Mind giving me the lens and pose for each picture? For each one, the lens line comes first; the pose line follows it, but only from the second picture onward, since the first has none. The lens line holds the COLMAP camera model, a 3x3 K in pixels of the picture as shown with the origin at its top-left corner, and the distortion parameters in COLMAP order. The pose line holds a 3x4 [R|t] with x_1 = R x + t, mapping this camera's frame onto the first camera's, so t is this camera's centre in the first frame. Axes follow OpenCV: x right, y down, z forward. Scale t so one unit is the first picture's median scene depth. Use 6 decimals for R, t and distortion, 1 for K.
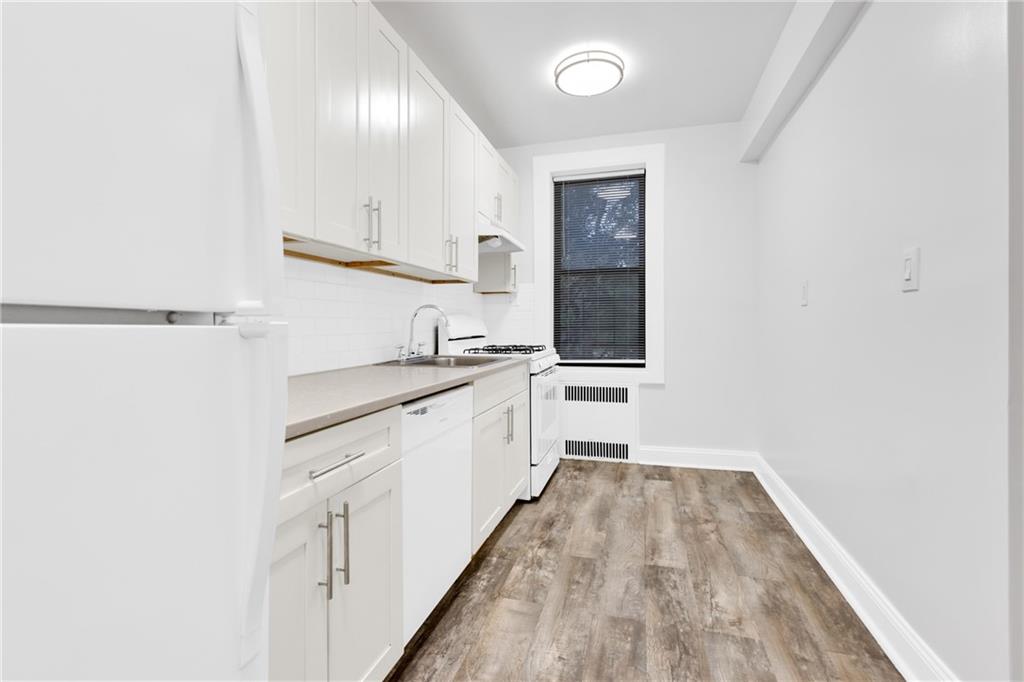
lens RADIAL K [[470.6, 0, 508.9], [0, 470.6, 324.5], [0, 0, 1]] dist [-0.000246, -0.001982]
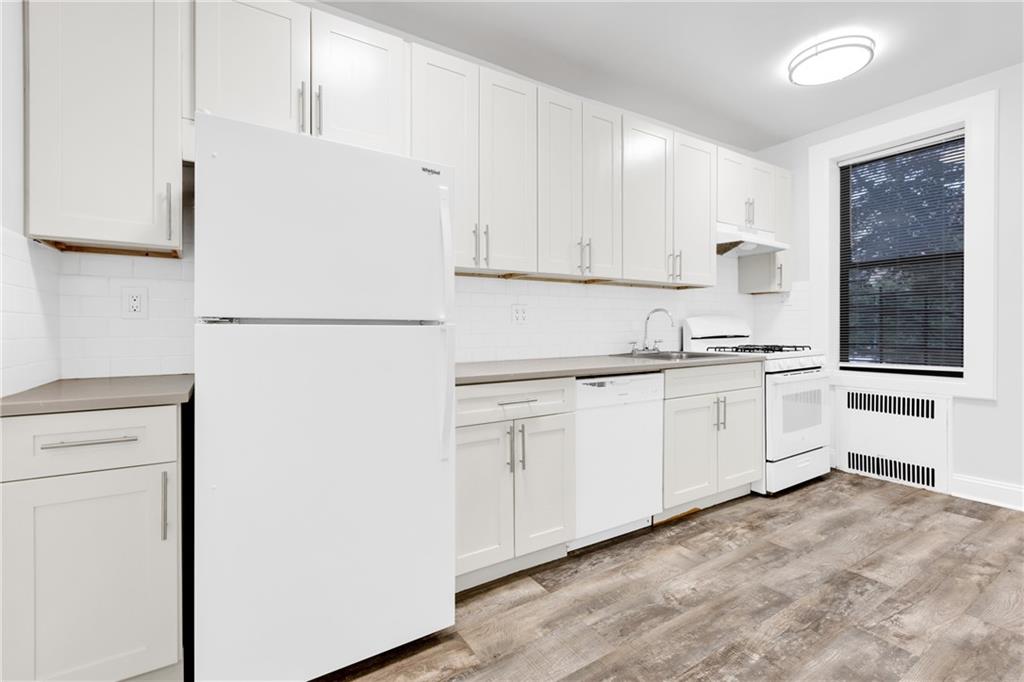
lens RADIAL K [[470.6, 0, 506.6], [0, 470.6, 327.3], [0, 0, 1]] dist [-0.000246, -0.001982]
pose [[0.743661, 0.000637, -0.668556, 0.380865], [0.002942, 0.999987, 0.004225, 0.000136], [0.668550, -0.005109, 0.743649, -0.178303]]
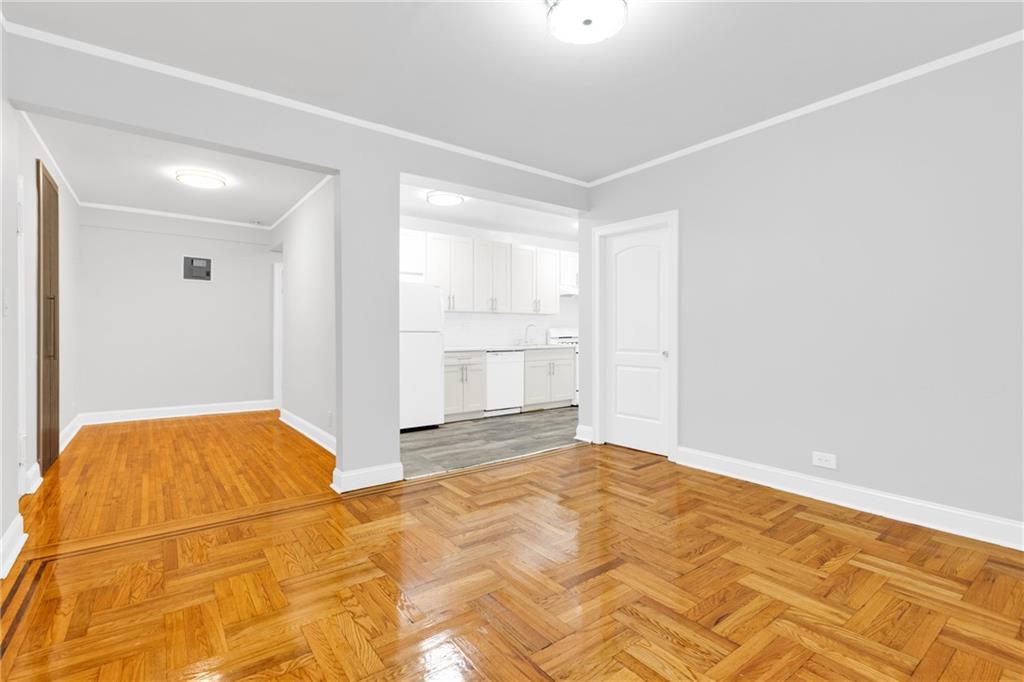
lens RADIAL K [[470.6, 0, 511.7], [0, 470.6, 336.1], [0, 0, 1]] dist [-0.000246, -0.001982]
pose [[0.795226, -0.002109, -0.606309, 1.496908], [0.005618, 0.999977, 0.003891, 0.012905], [0.606287, -0.006501, 0.795220, -1.320298]]
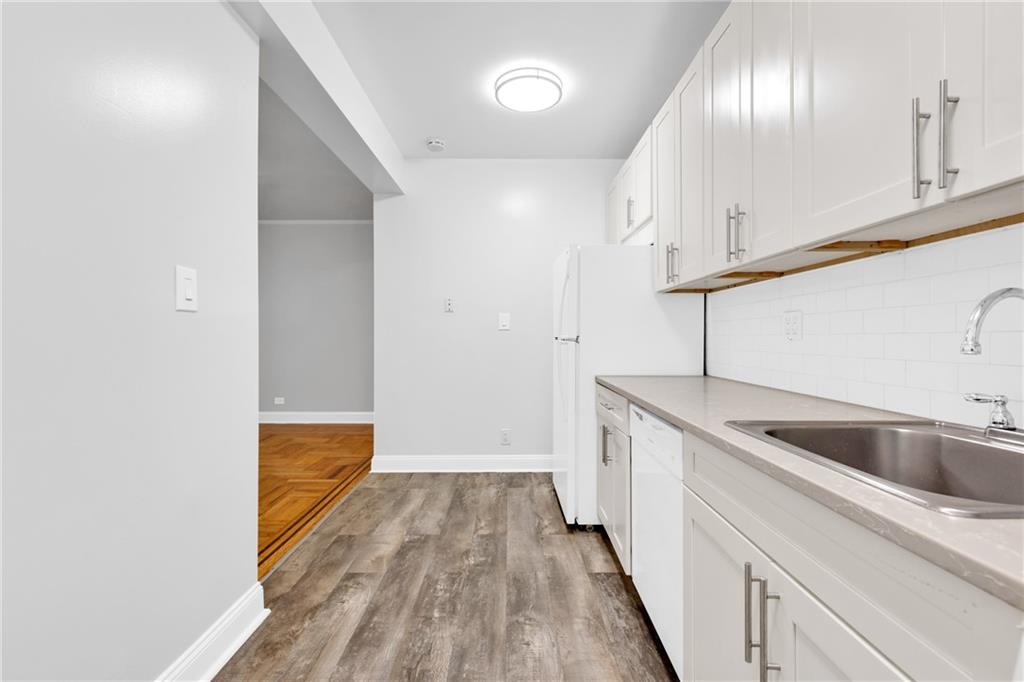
lens RADIAL K [[470.6, 0, 507.6], [0, 470.6, 338.8], [0, 0, 1]] dist [-0.000246, -0.001982]
pose [[-0.966769, -0.001711, -0.255647, 0.289150], [-0.003415, 0.999975, 0.006219, -0.010730], [0.255630, 0.006886, -0.966750, 1.349526]]
